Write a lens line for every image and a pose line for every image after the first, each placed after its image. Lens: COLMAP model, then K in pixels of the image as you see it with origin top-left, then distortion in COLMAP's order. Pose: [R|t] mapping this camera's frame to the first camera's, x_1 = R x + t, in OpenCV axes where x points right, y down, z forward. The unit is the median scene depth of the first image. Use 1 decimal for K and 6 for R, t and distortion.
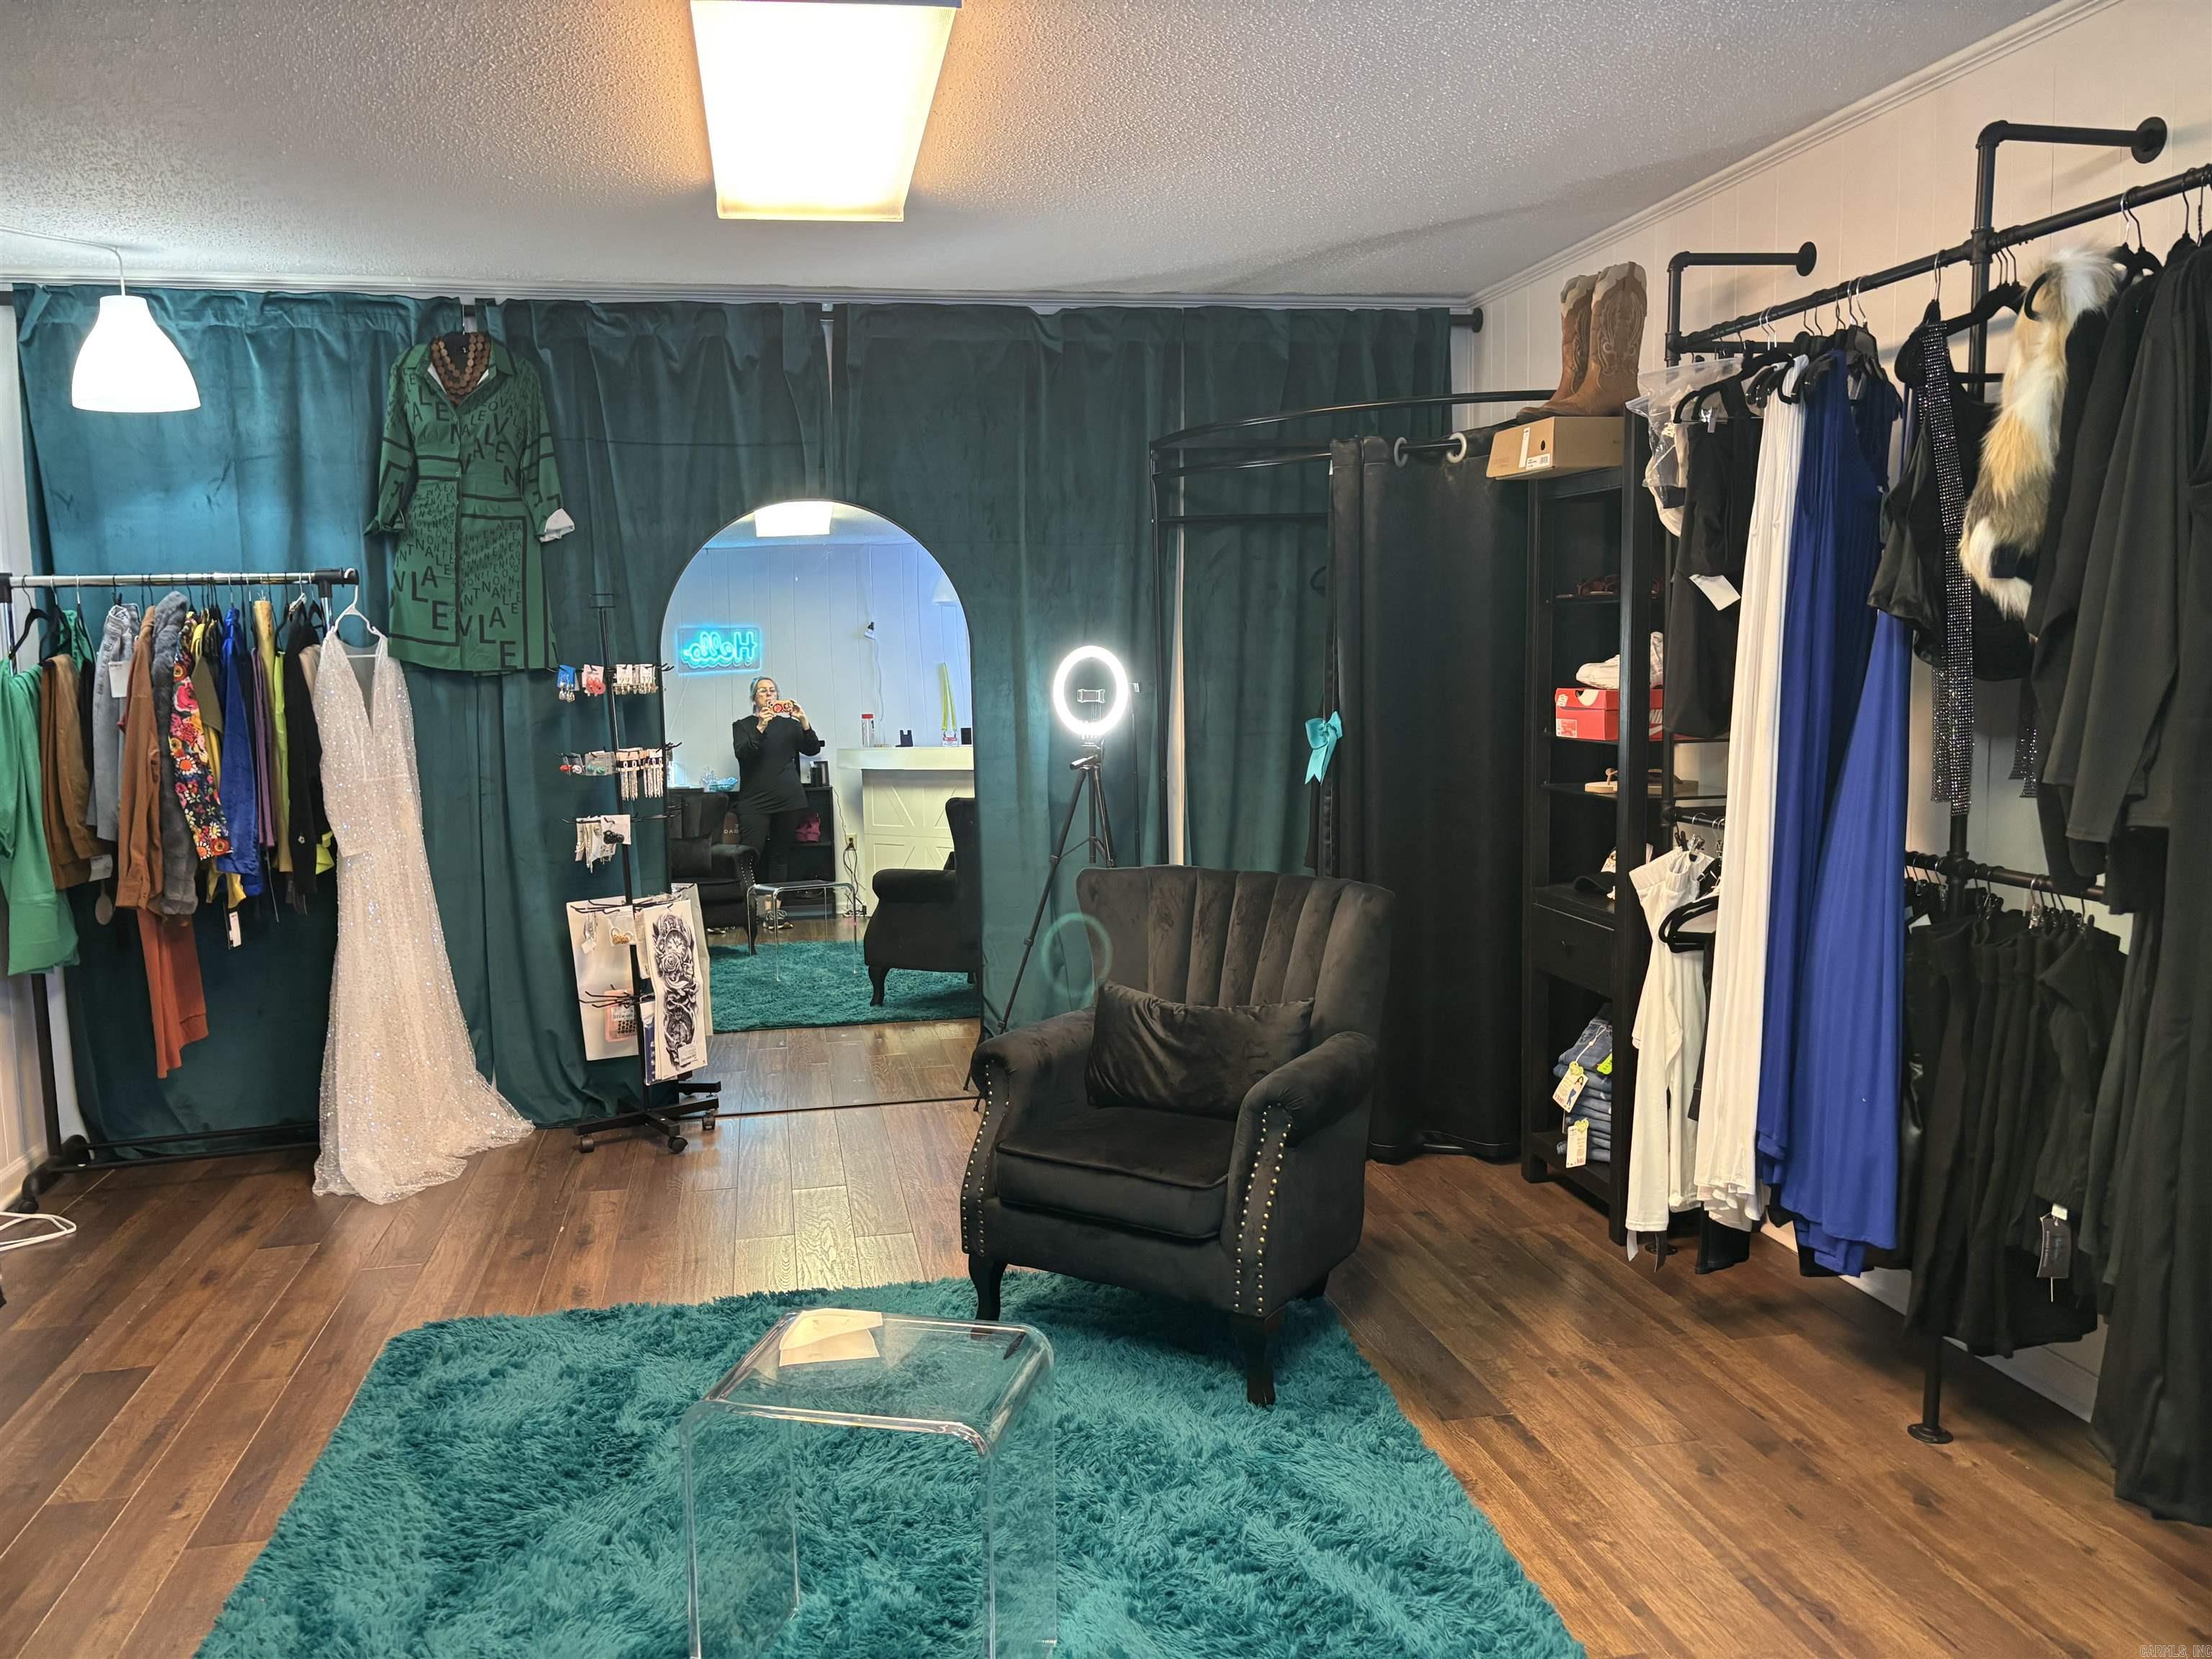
lens RADIAL K [[1643.2, 0, 1106.0], [0, 1643.2, 829.5], [0, 0, 1]] dist [0.003340, 0.002847]
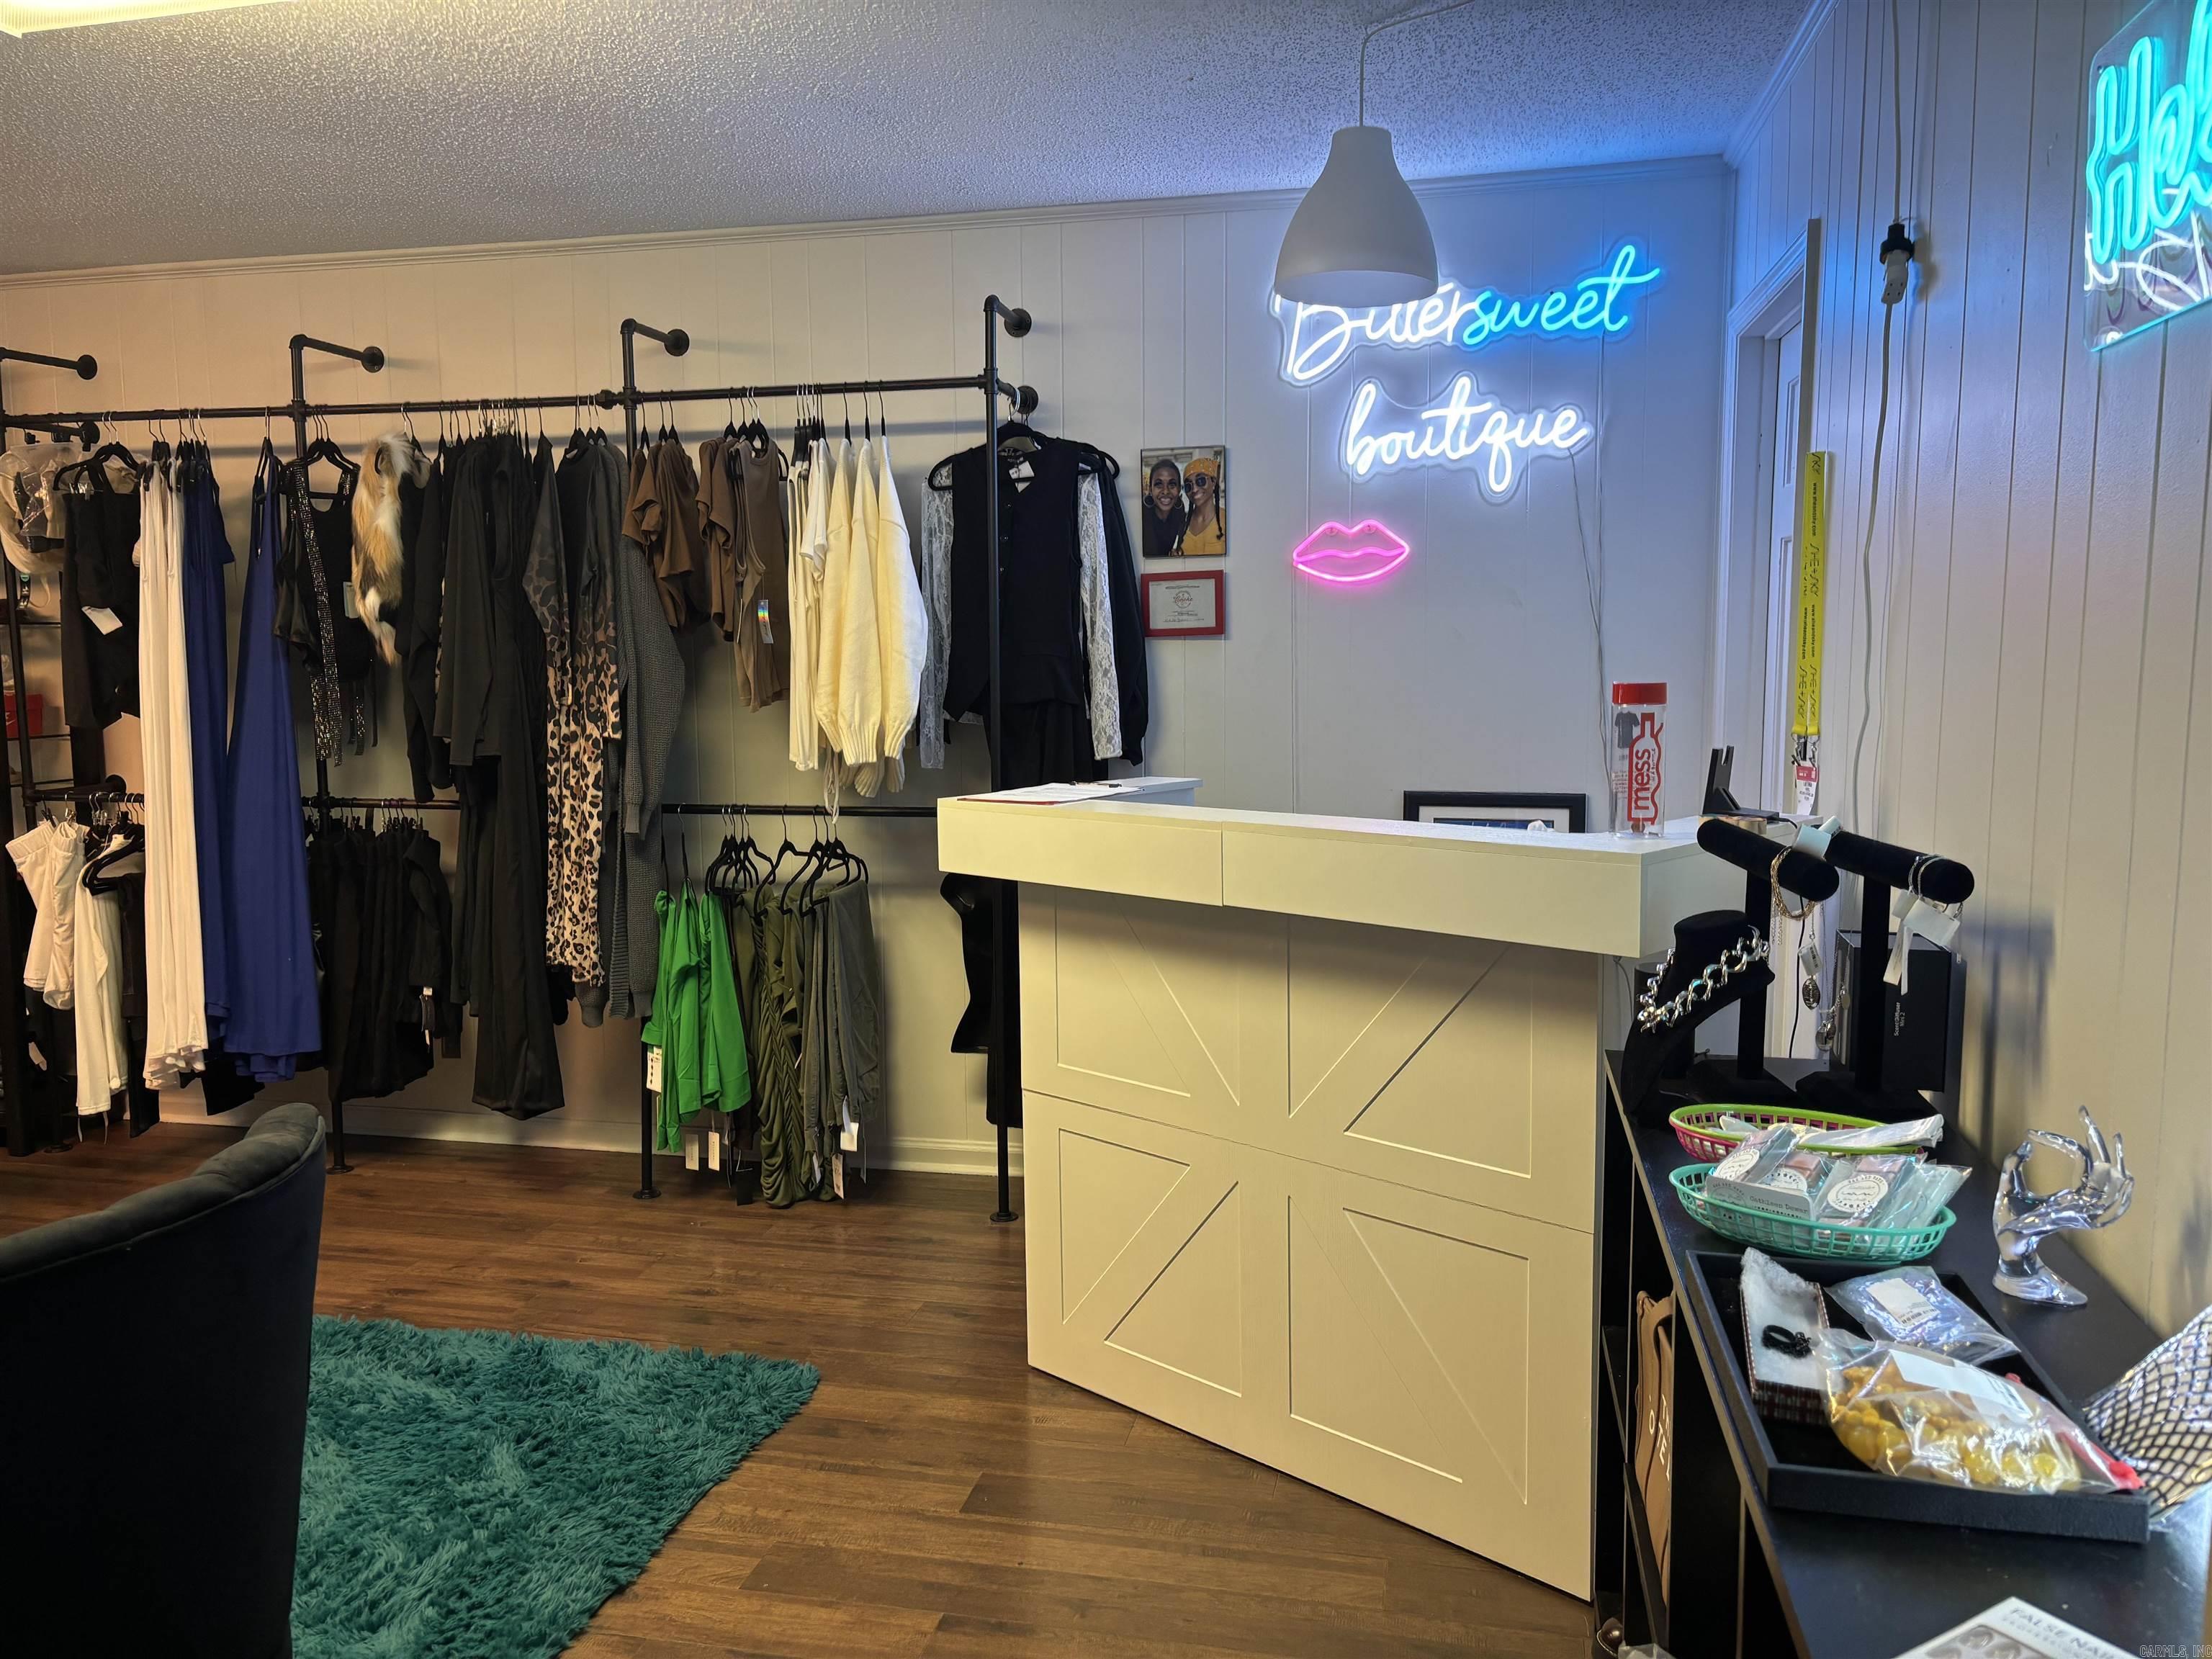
lens RADIAL K [[1667.4, 0, 1106.0], [0, 1667.4, 829.5], [0, 0, 1]] dist [0.101587, -0.121877]
pose [[0.393584, -0.096011, 0.914261, -0.304803], [0.104511, 0.992756, 0.059262, 0.014598], [-0.913328, 0.072226, 0.400768, -0.149590]]
